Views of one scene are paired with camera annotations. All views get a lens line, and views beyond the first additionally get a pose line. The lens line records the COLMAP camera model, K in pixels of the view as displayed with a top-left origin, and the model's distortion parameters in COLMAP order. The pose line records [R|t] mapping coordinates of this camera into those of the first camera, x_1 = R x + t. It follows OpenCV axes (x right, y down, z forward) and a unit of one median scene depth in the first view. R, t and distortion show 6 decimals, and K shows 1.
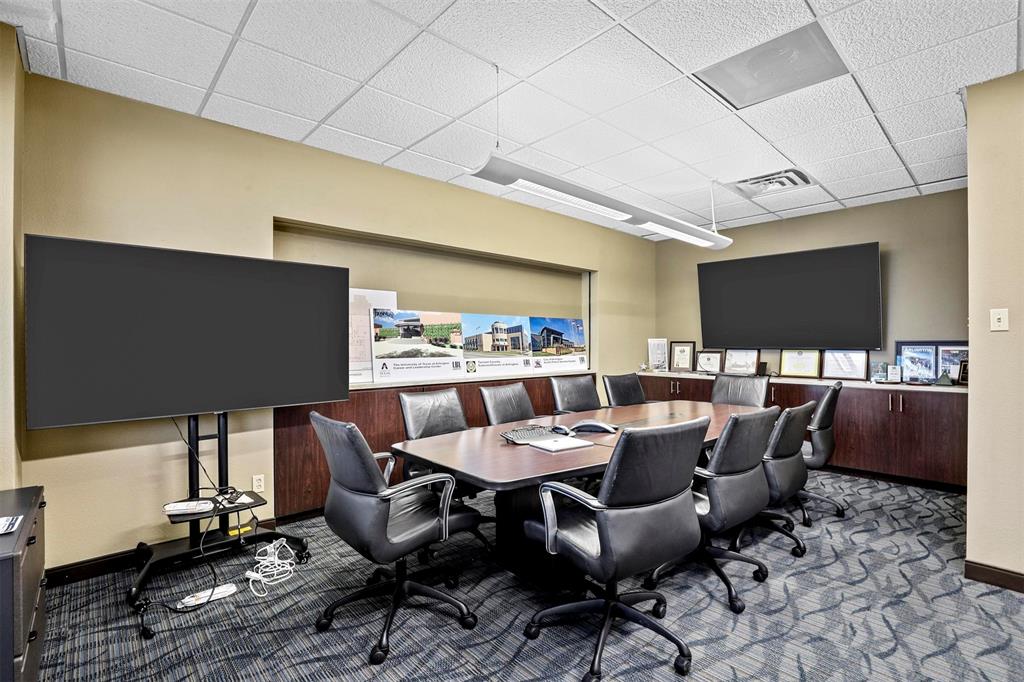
lens RADIAL K [[476.3, 0, 512.0], [0, 476.3, 341.0], [0, 0, 1]] dist [-0.029148, 0.008521]
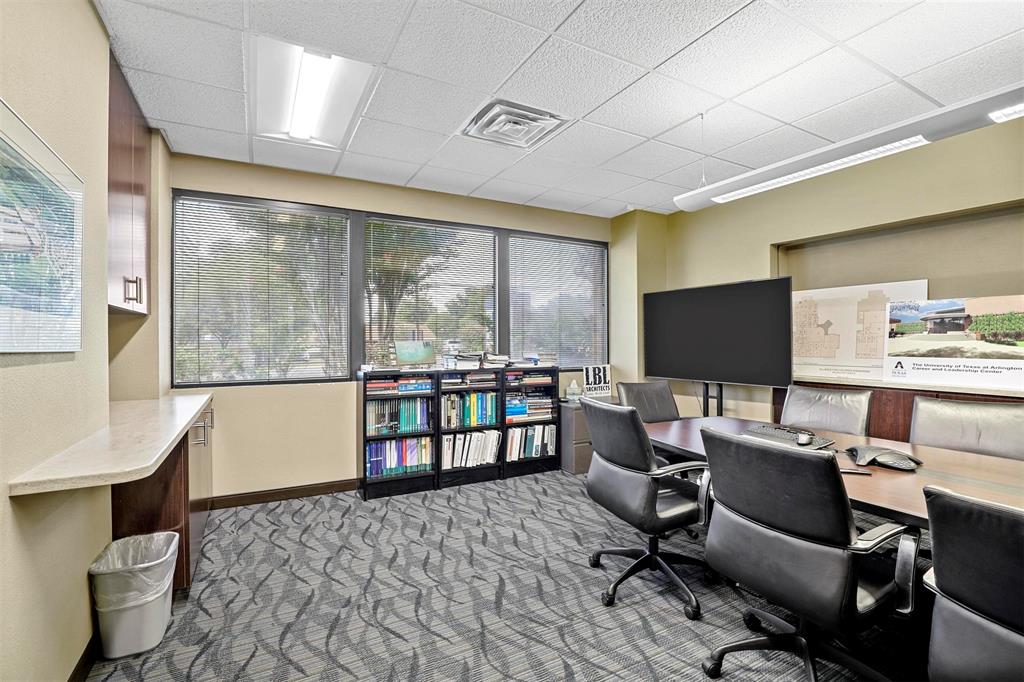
lens RADIAL K [[476.3, 0, 512.0], [0, 476.3, 341.0], [0, 0, 1]] dist [-0.029148, 0.008521]
pose [[-0.233479, 0.000893, -0.972361, 0.750048], [0.004571, 0.999990, -0.000179, 0.003740], [0.972351, -0.004486, -0.233480, 0.473029]]
